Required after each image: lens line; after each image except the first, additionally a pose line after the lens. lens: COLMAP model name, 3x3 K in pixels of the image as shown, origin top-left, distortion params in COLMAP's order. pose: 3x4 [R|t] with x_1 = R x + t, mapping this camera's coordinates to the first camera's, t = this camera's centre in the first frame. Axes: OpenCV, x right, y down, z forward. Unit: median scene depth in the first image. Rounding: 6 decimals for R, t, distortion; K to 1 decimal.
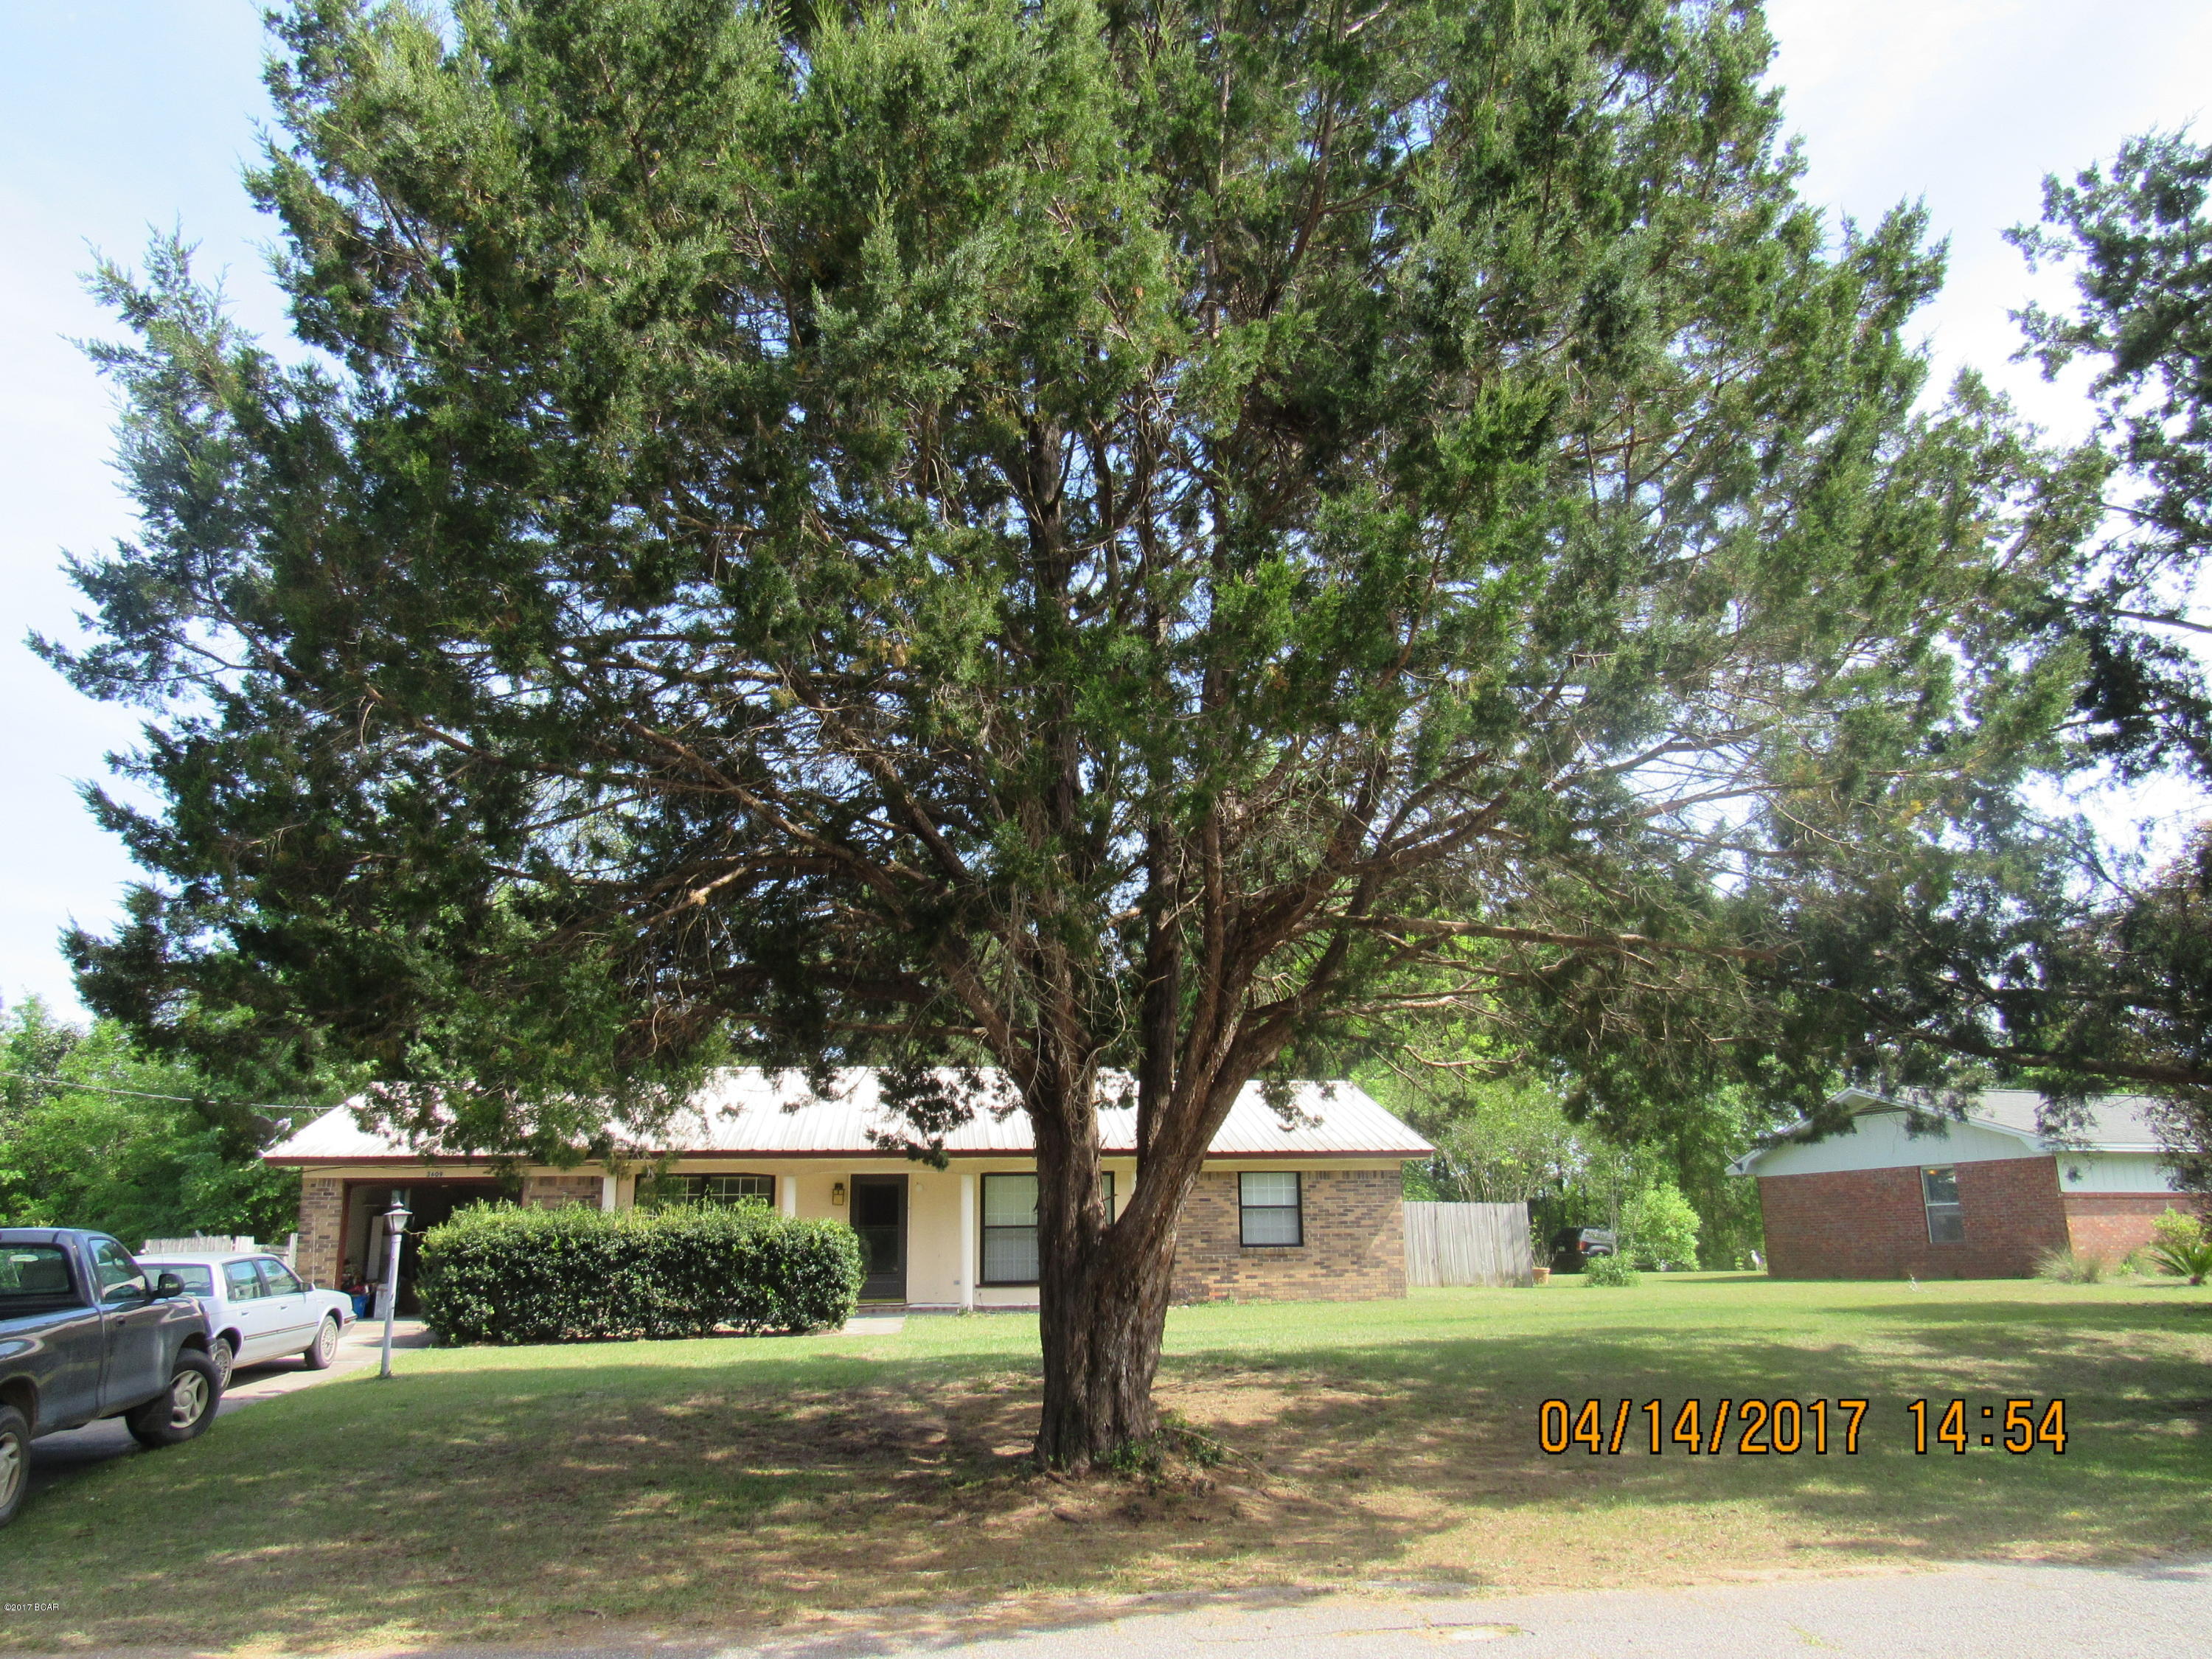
lens RADIAL K [[1569.9, 0, 1106.0], [0, 1569.9, 829.5], [0, 0, 1]] dist [-0.062125, 0.047331]
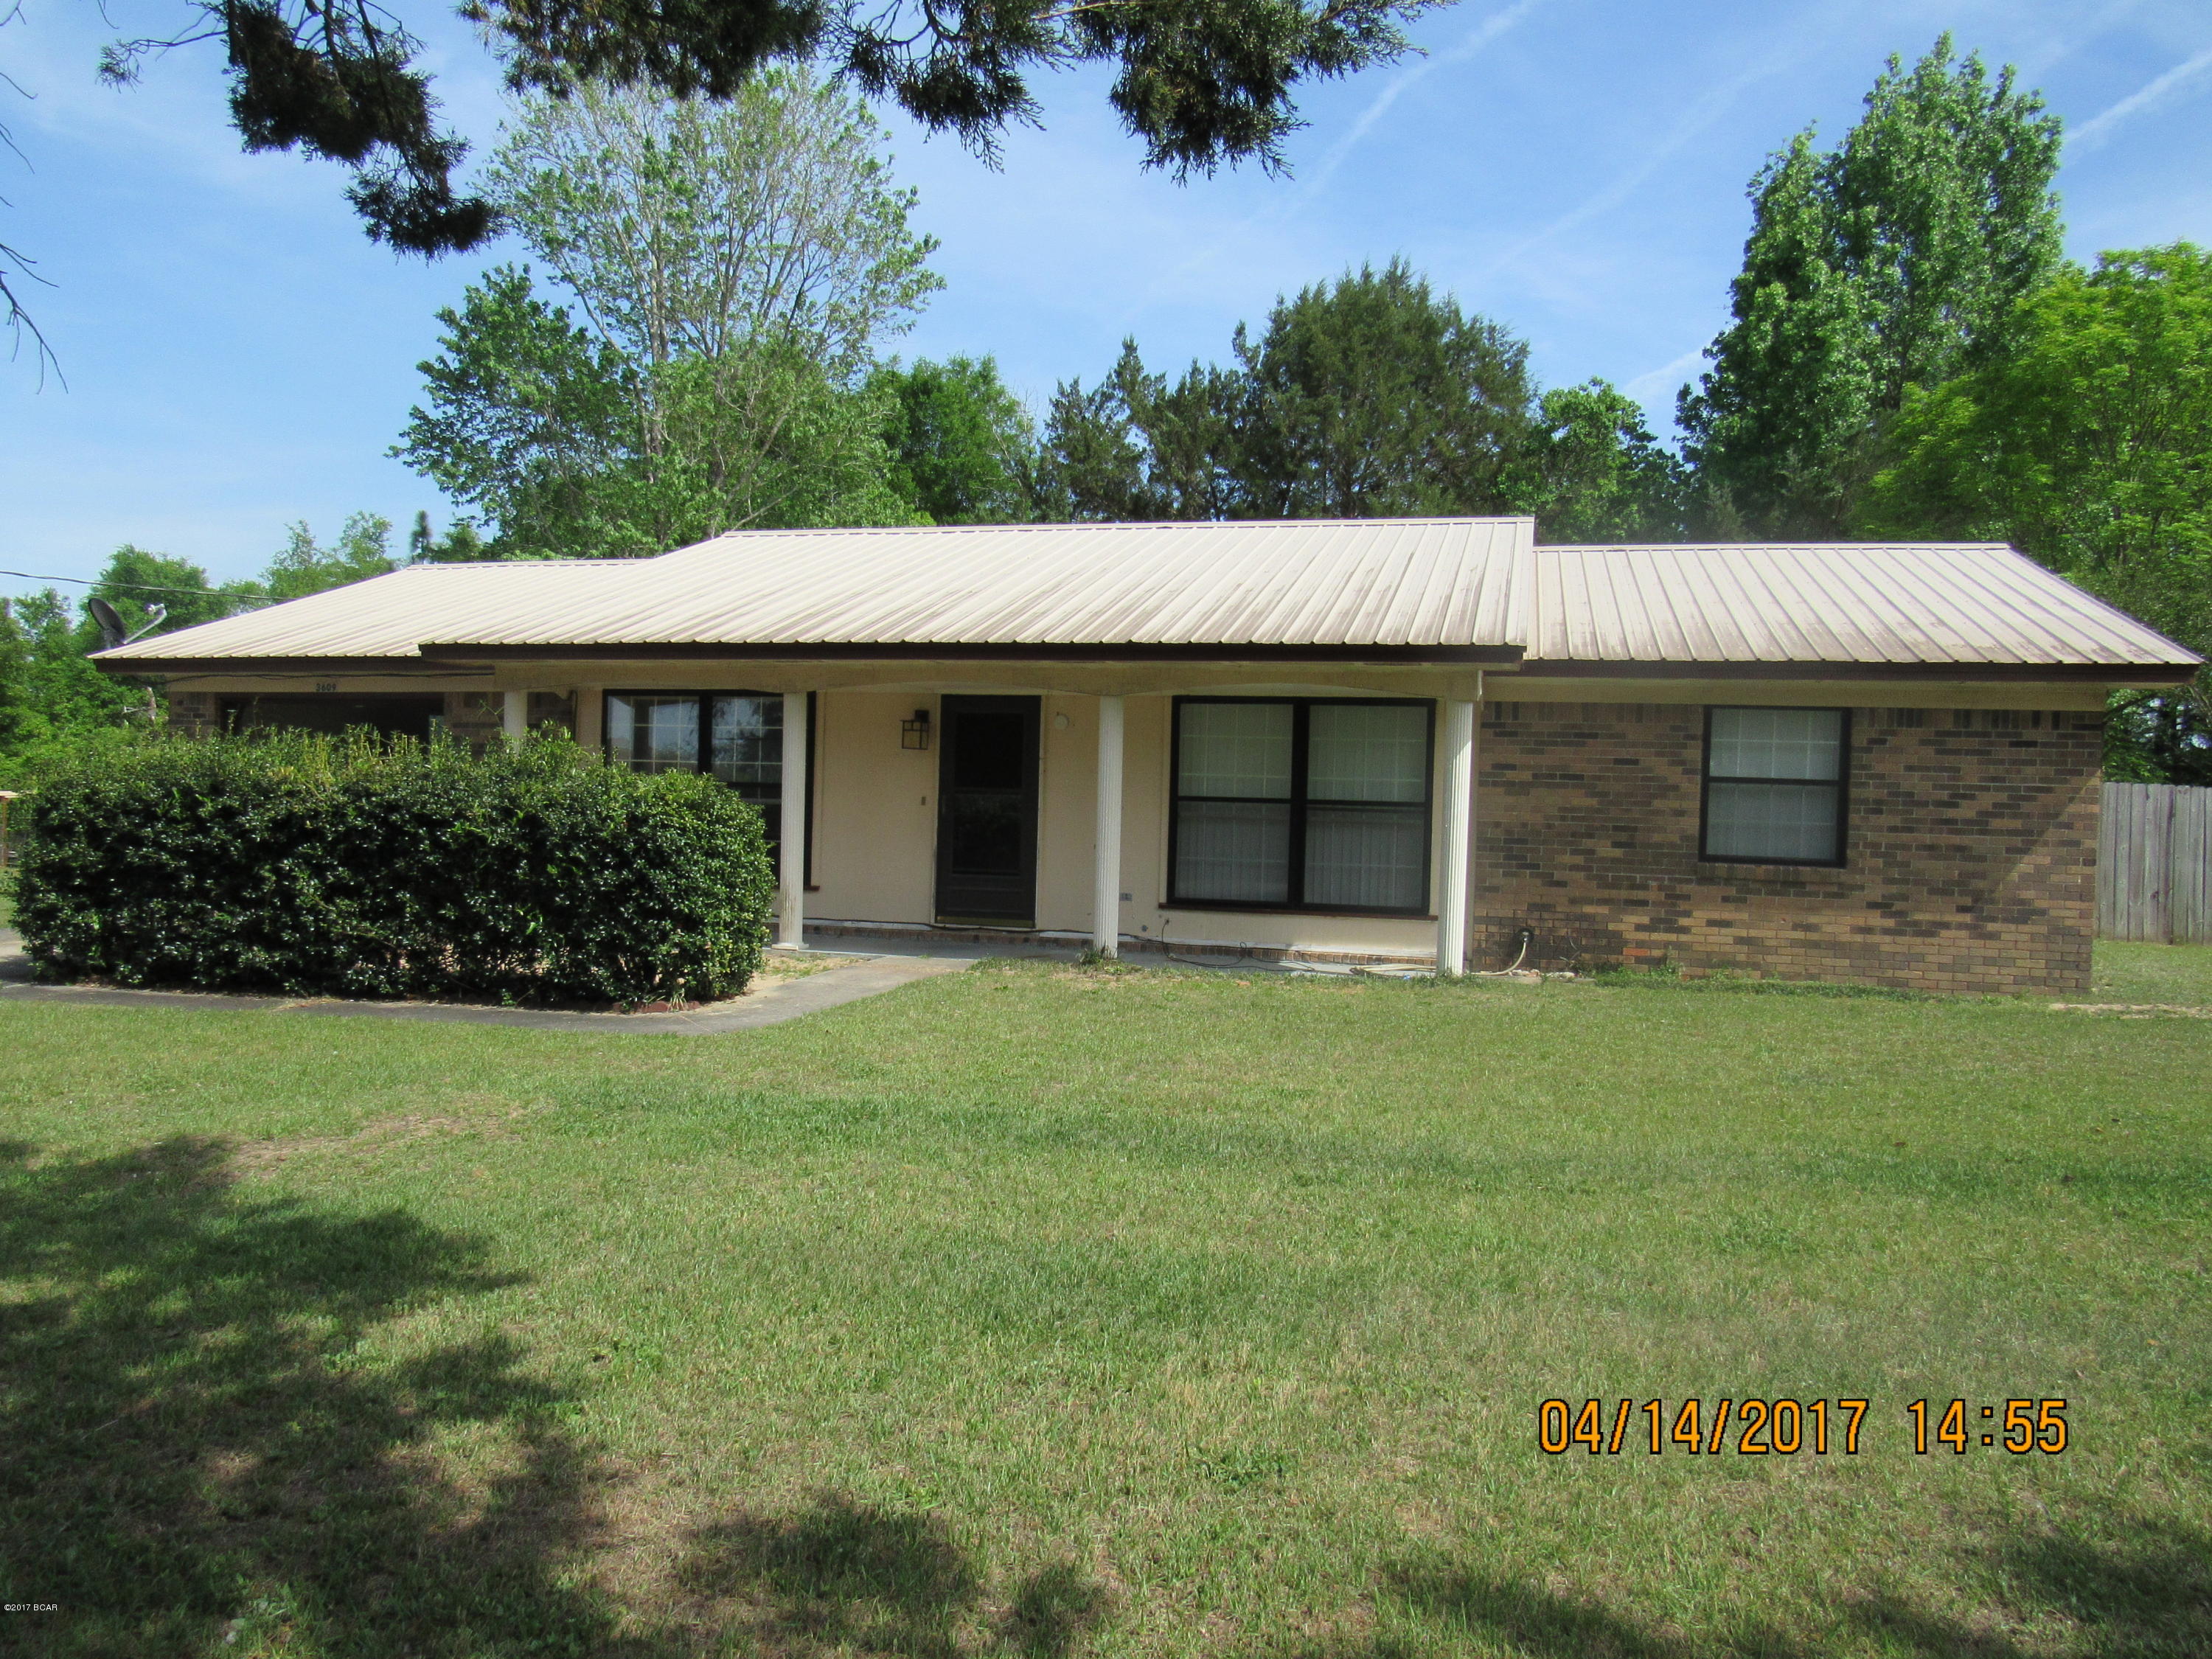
lens RADIAL K [[1569.9, 0, 1106.0], [0, 1569.9, 829.5], [0, 0, 1]] dist [-0.062125, 0.047331]
pose [[0.924525, 0.048095, -0.378074, 0.123330], [0.058258, 0.962514, 0.264902, 0.153389], [0.376642, -0.266934, 0.887067, 0.647056]]
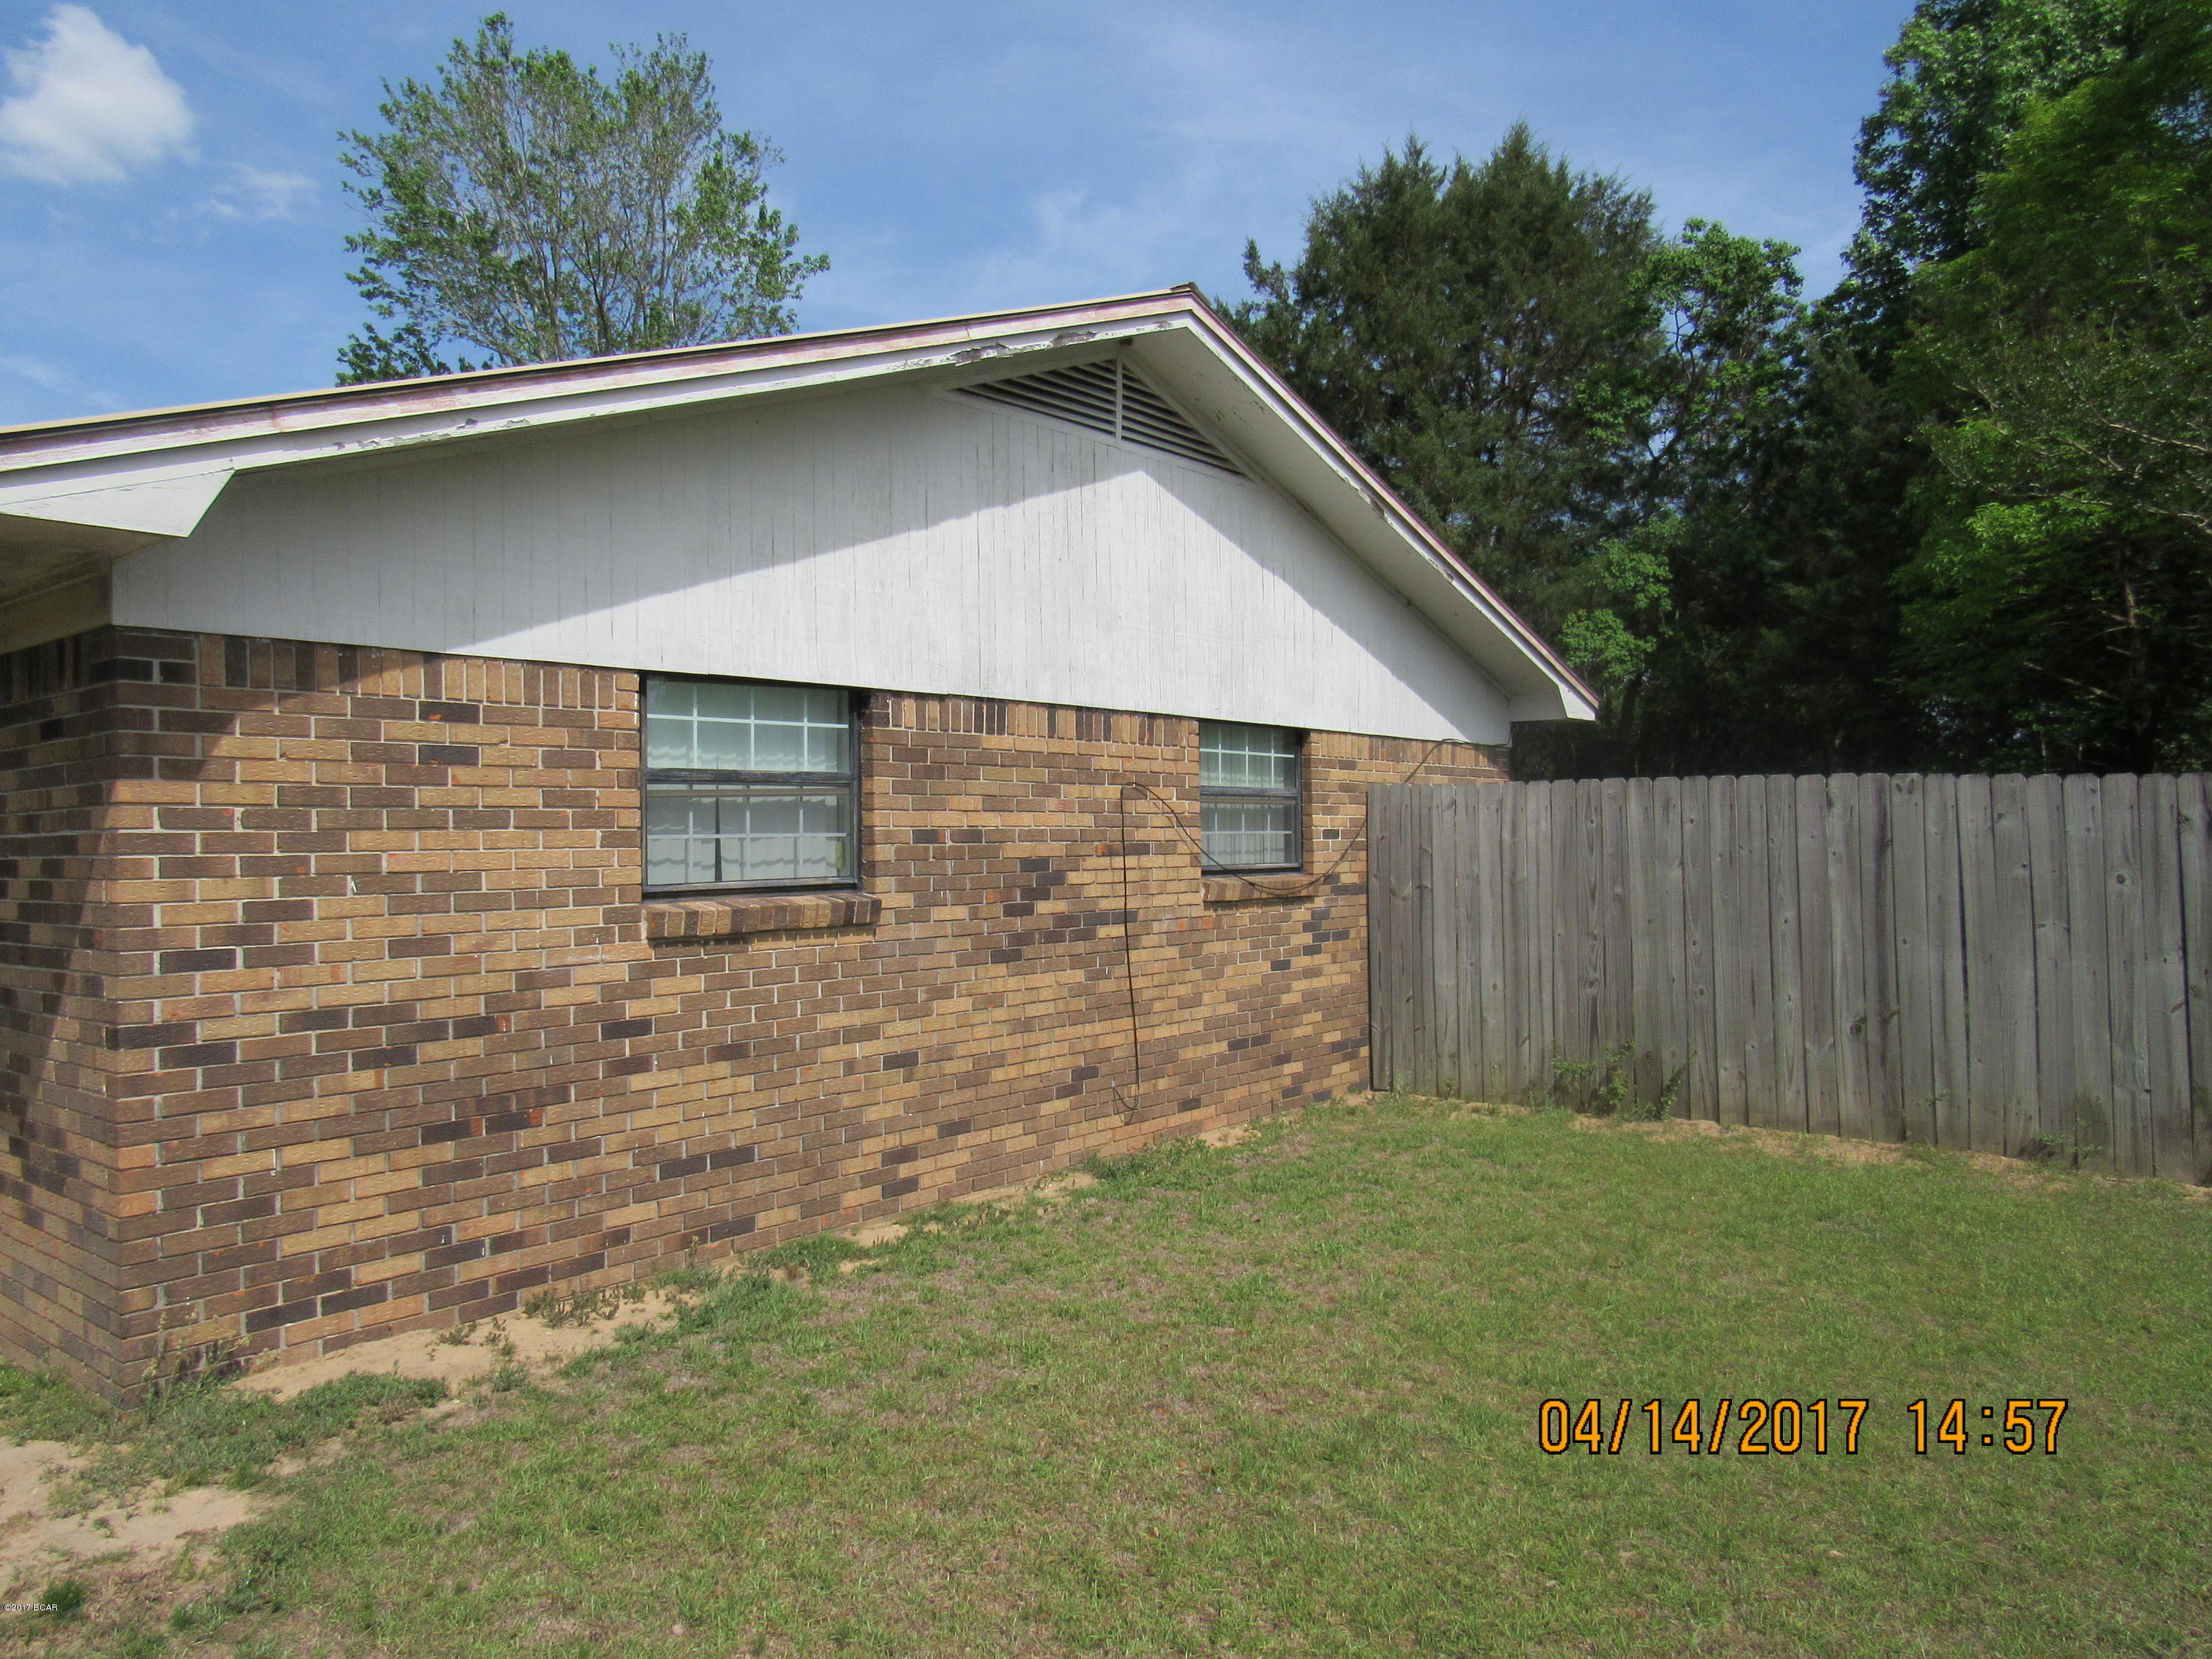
lens RADIAL K [[1569.9, 0, 1106.0], [0, 1569.9, 829.5], [0, 0, 1]] dist [-0.062125, 0.047331]
pose [[0.684543, 0.000517, -0.728972, 0.358274], [0.195075, 0.963399, 0.183869, 0.246340], [0.702386, -0.268071, 0.659387, 1.035898]]
